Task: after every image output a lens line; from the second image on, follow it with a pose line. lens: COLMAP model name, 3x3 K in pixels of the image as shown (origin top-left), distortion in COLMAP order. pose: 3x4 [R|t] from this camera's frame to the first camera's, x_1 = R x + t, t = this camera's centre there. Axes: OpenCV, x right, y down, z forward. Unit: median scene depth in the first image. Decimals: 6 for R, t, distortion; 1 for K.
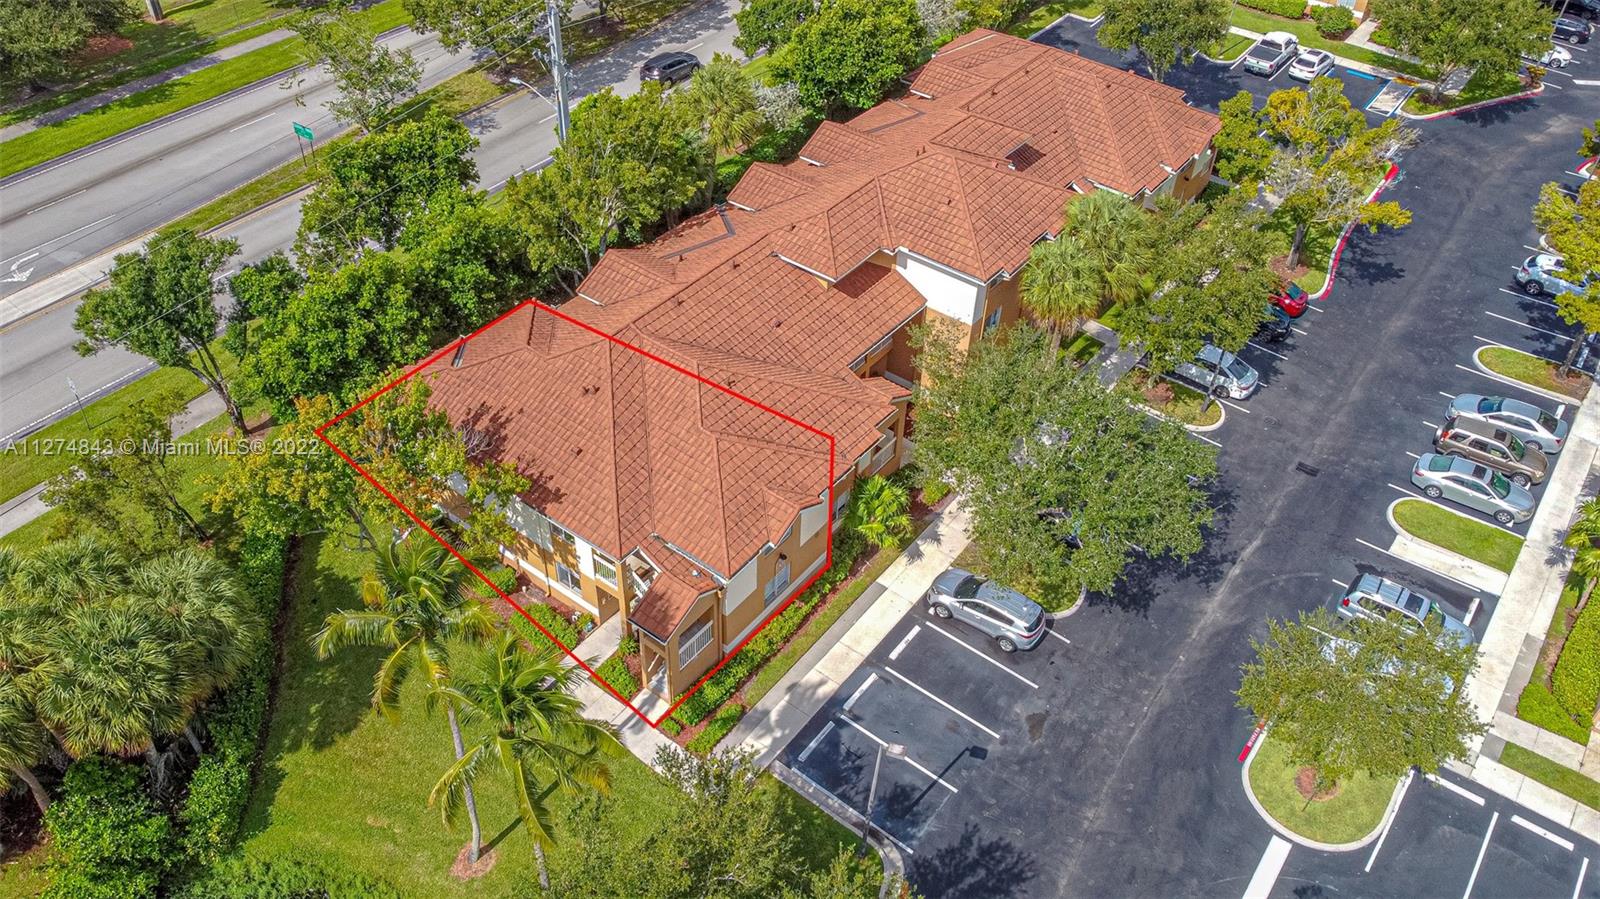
lens RADIAL K [[1216.5, 0, 792.4], [0, 1216.5, 446.9], [0, 0, 1]] dist [-0.000544, -0.007428]
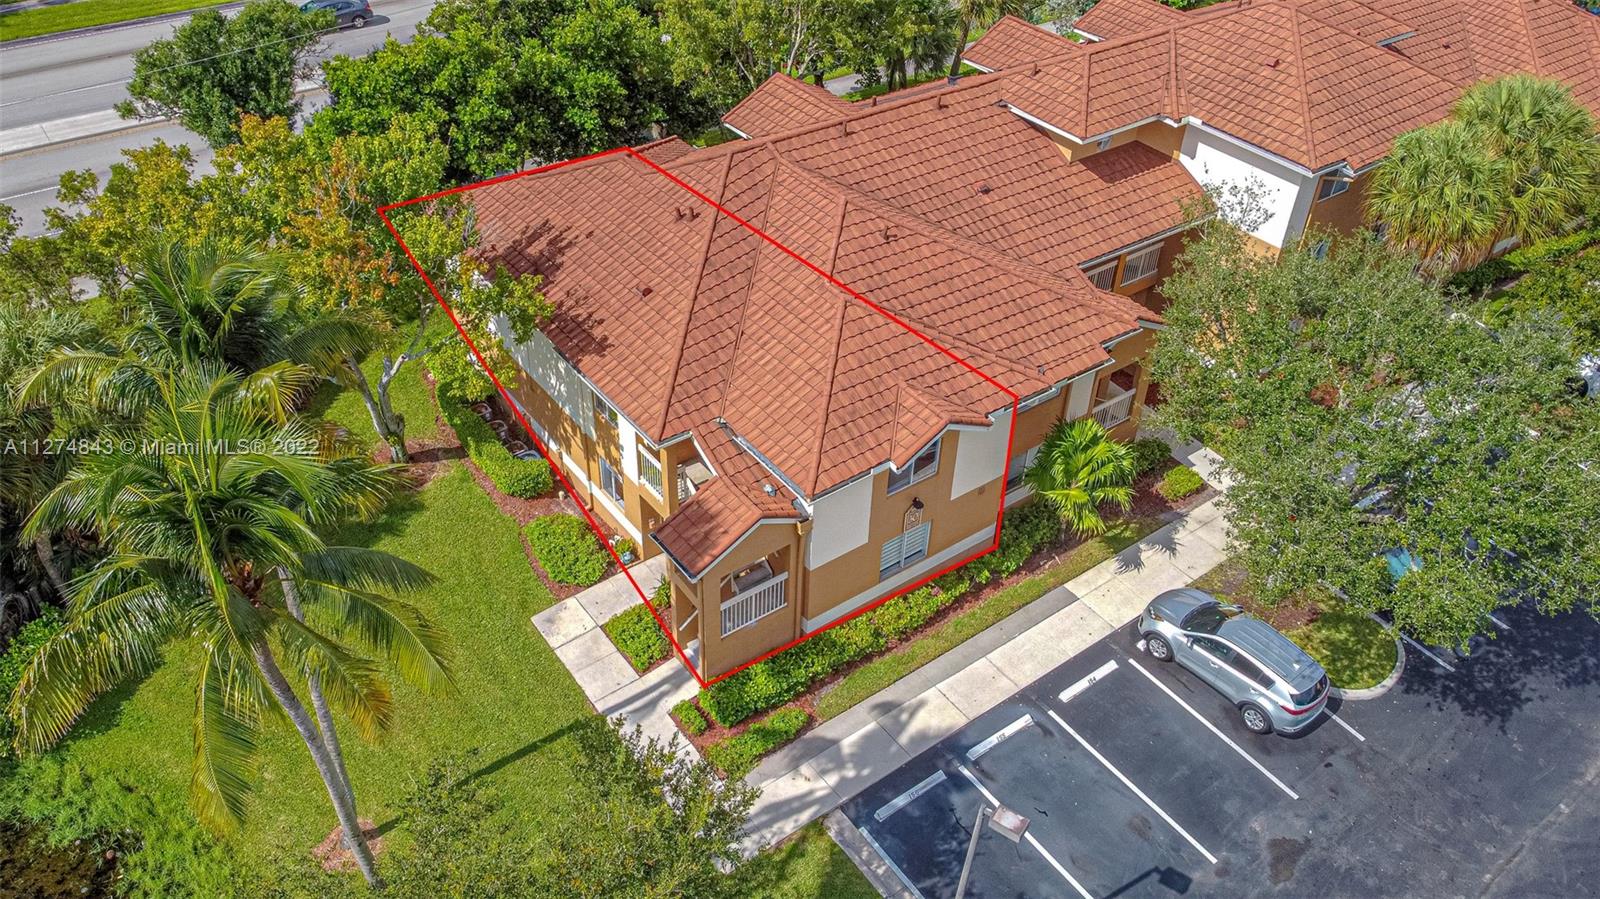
lens RADIAL K [[1216.5, 0, 792.4], [0, 1216.5, 446.9], [0, 0, 1]] dist [-0.000544, -0.007428]
pose [[0.959788, 0.171532, -0.222223, 0.064164], [-0.185570, 0.981657, -0.043751, 0.097085], [0.210642, 0.083230, 0.974014, 0.338185]]
